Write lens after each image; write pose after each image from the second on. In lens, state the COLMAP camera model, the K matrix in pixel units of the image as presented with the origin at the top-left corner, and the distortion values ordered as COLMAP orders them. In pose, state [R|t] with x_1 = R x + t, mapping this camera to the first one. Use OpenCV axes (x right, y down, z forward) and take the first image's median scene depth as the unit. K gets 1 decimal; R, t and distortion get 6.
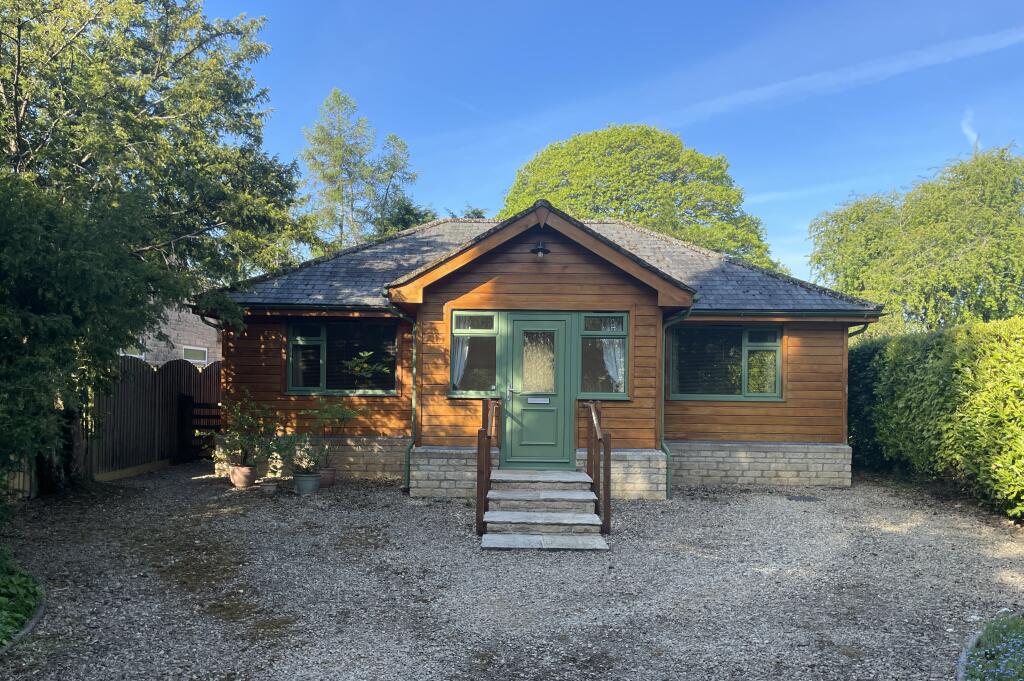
lens RADIAL K [[796.2, 0, 508.5], [0, 796.2, 384.1], [0, 0, 1]] dist [0.007644, 0.001190]
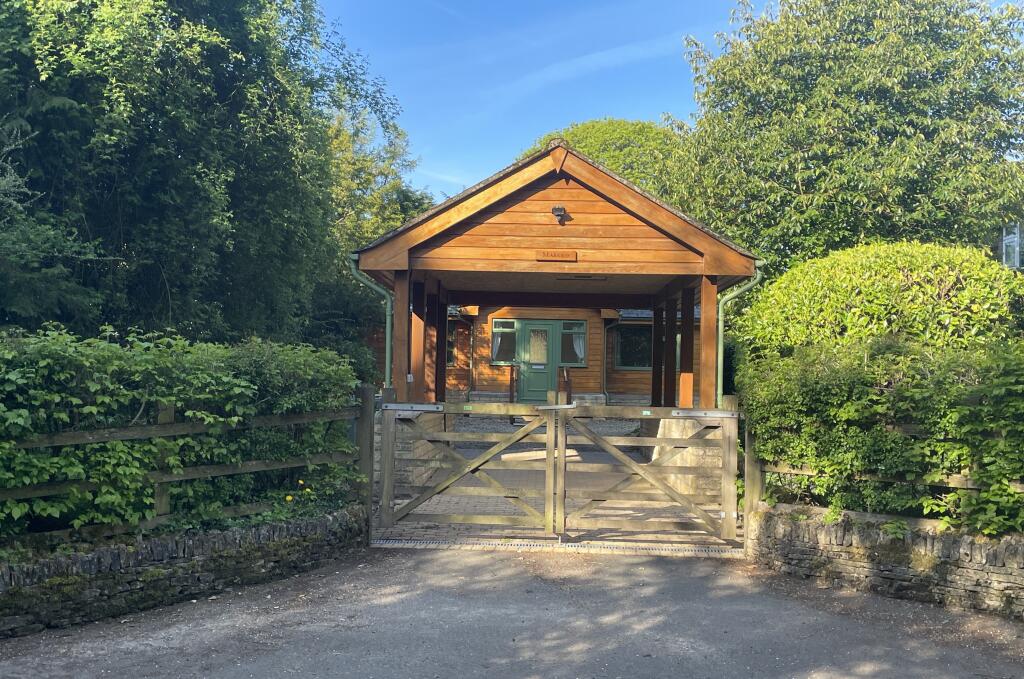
lens RADIAL K [[1092.4, 0, 512.3], [0, 1092.4, 336.6], [0, 0, 1]] dist [0.086075, 0.000000]
pose [[0.999751, 0.010333, 0.019761, -0.071249], [-0.009538, 0.999158, -0.039900, 0.049888], [-0.020157, 0.039701, 0.999008, -1.491570]]
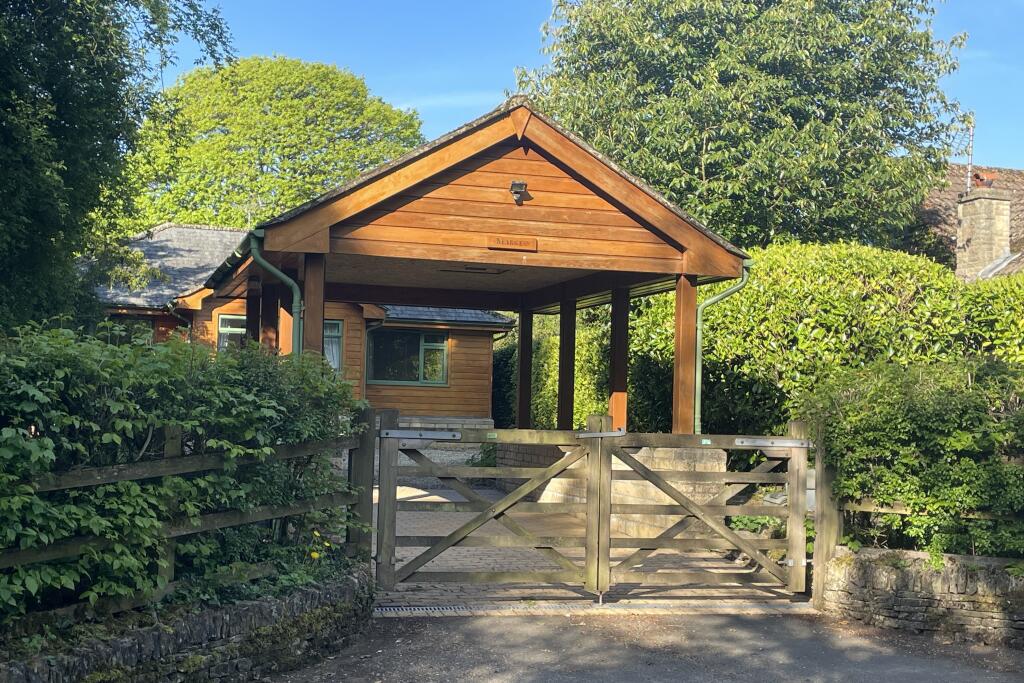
lens RADIAL K [[1399.7, 0, 510.8], [0, 1399.7, 350.5], [0, 0, 1]] dist [0.110178, 0.000000]
pose [[0.945357, 0.029065, 0.324740, -0.371989], [-0.018070, 0.999158, -0.036821, 0.051139], [-0.325537, 0.028941, 0.945086, -1.452092]]
